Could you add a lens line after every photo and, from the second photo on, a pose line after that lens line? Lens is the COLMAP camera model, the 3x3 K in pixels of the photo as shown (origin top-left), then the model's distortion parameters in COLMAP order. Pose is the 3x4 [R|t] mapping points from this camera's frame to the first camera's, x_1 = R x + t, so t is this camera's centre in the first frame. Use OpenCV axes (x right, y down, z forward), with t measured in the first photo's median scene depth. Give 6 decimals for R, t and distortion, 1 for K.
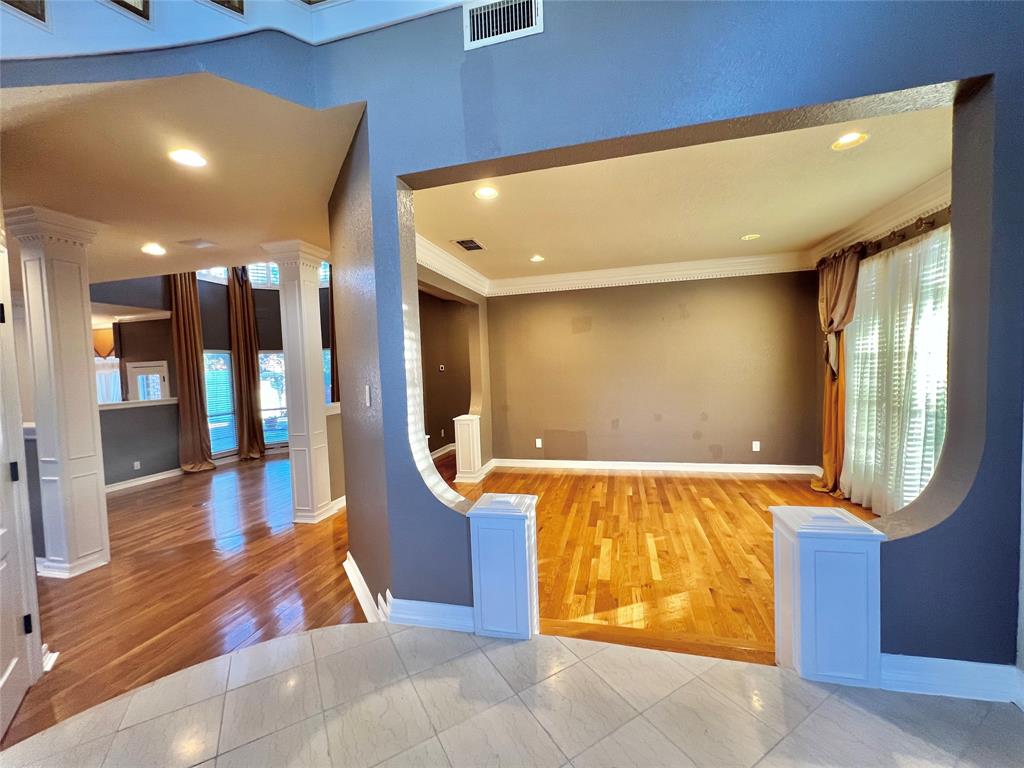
lens RADIAL K [[410.8, 0, 514.8], [0, 410.8, 385.5], [0, 0, 1]] dist [-0.001124, 0.000164]
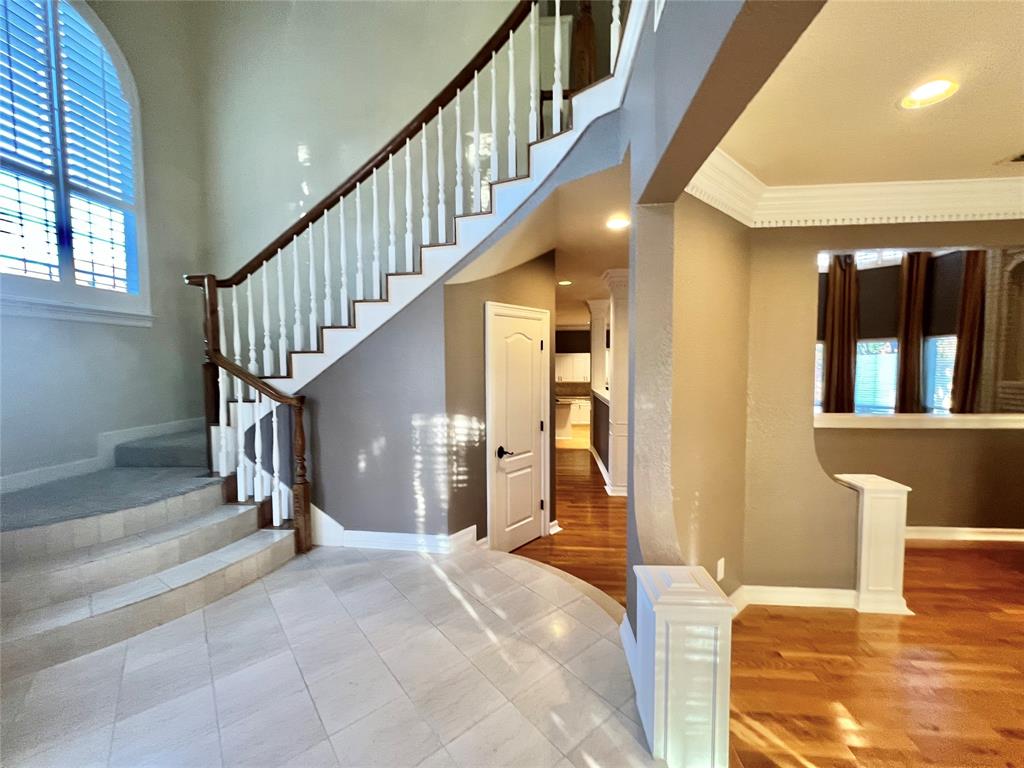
lens RADIAL K [[408.3, 0, 512.0], [0, 408.3, 384.0], [0, 0, 1]] dist [-0.001713, -0.000223]
pose [[0.157501, 0.086150, -0.983754, 0.163884], [-0.039336, 0.995944, 0.080920, -0.035544], [0.986735, 0.025952, 0.160251, 0.135407]]
